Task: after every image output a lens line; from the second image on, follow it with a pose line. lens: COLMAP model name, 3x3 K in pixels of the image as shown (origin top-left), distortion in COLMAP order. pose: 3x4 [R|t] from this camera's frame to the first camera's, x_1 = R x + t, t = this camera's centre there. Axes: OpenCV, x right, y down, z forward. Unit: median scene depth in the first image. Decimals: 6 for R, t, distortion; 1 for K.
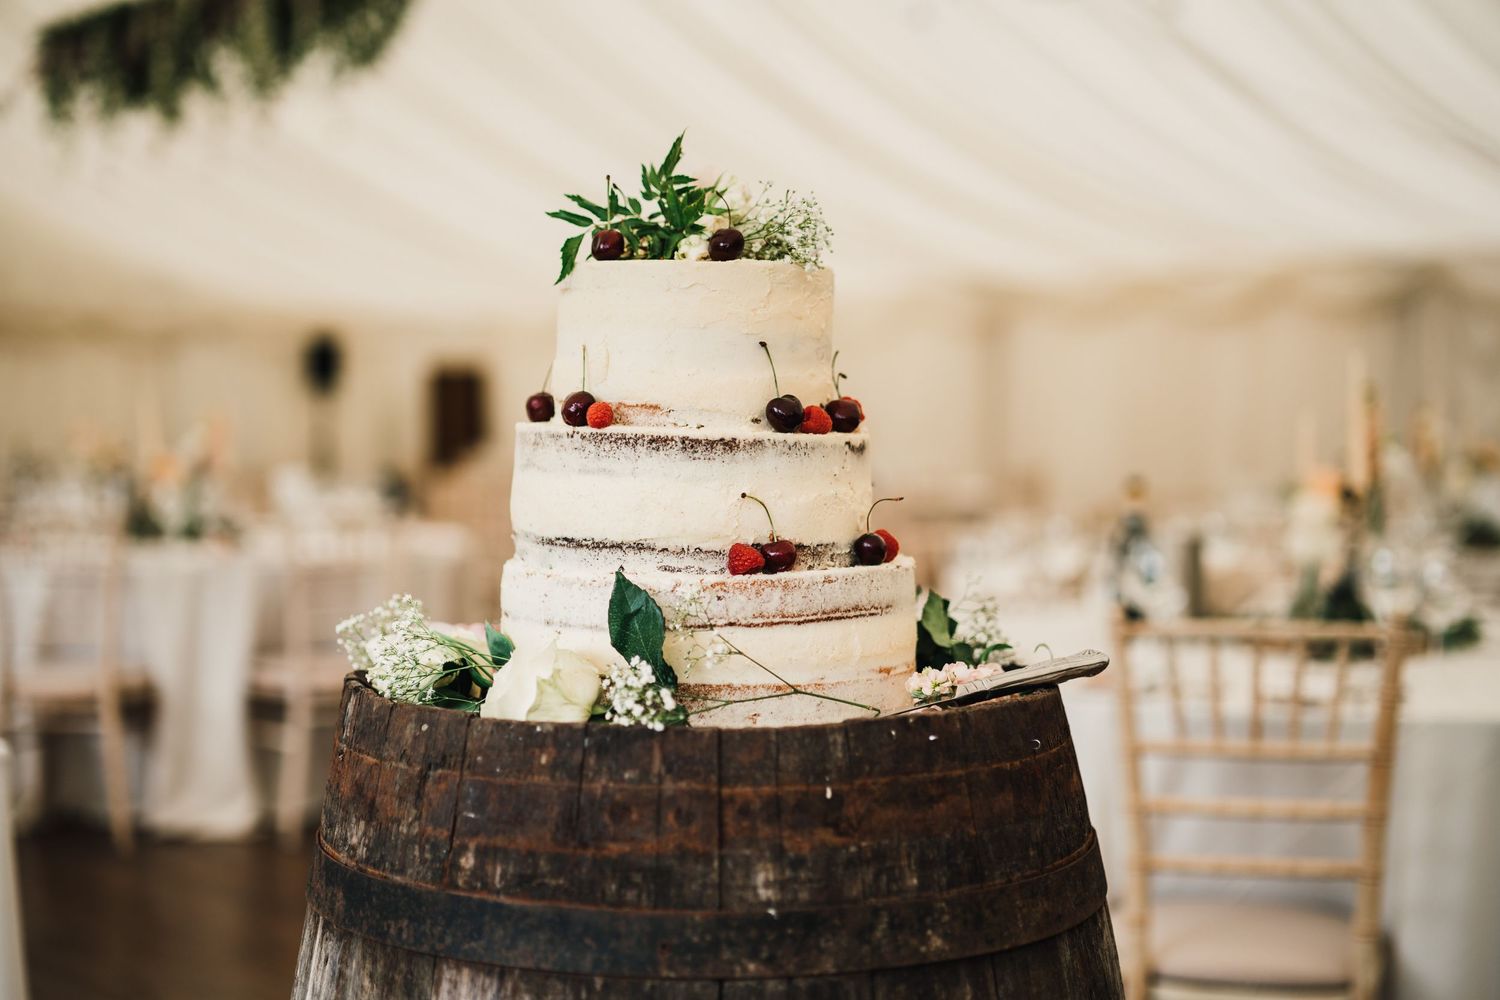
lens RADIAL K [[2111.2, 0, 749.7], [0, 2111.2, 499.0], [0, 0, 1]] dist [-0.031942, 0.000000]
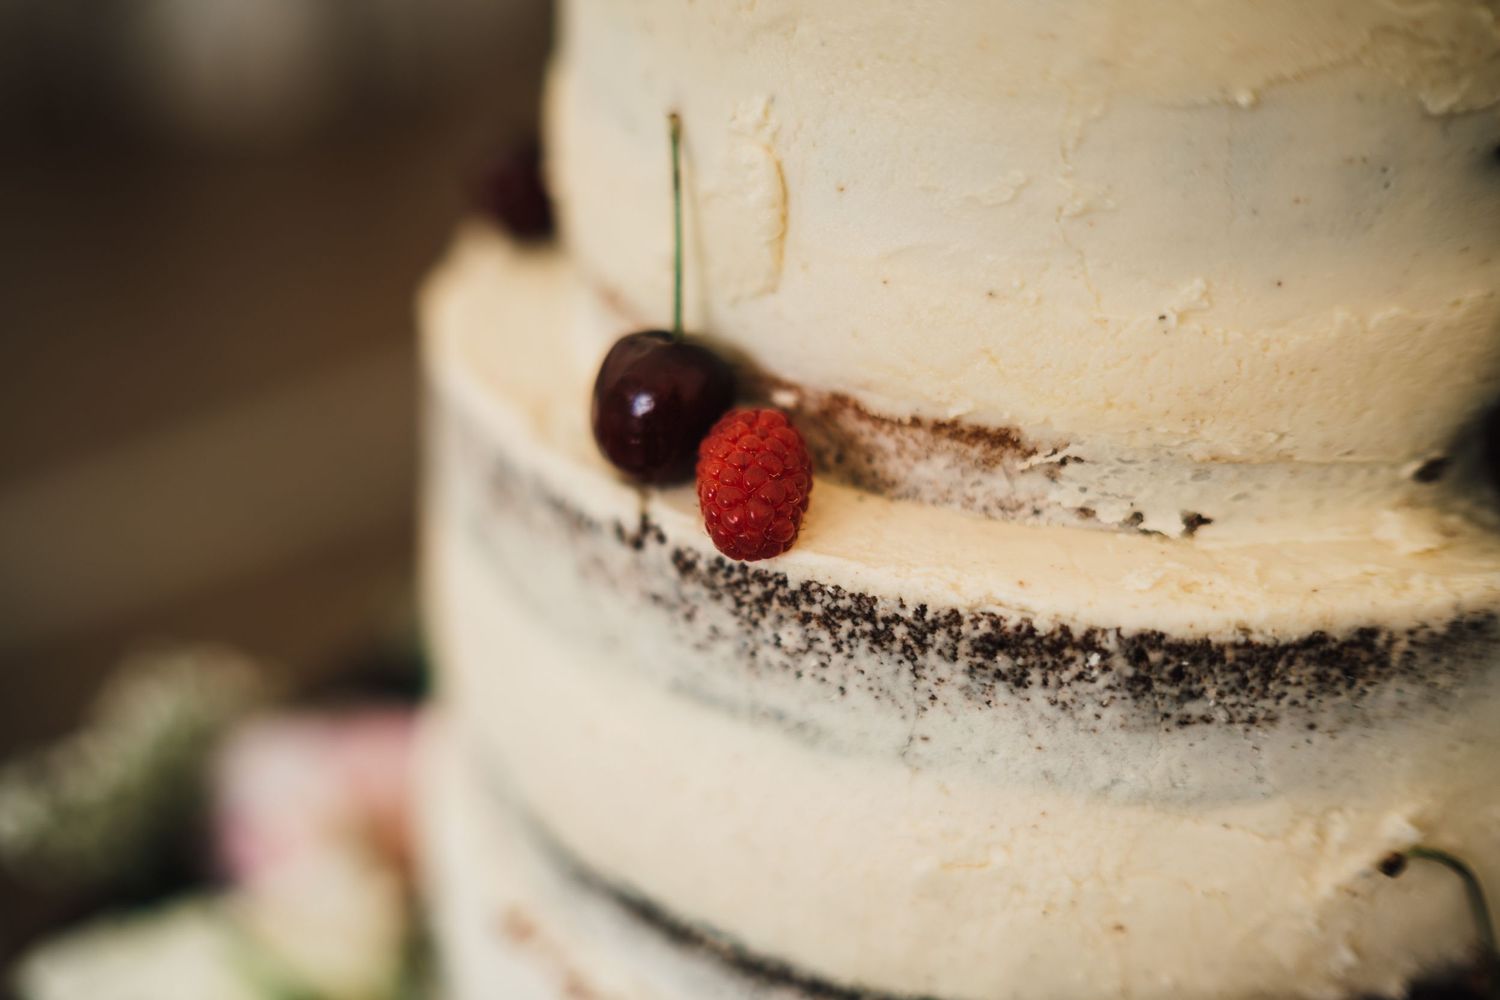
lens RADIAL K [[2111.2, 0, 752.3], [0, 2111.2, 501.4], [0, 0, 1]] dist [-0.031942, 0.000000]
pose [[0.998288, -0.001531, -0.058475, -0.058563], [0.025803, 0.908674, 0.416709, -0.133868], [0.052497, -0.417505, 0.907157, 0.802815]]
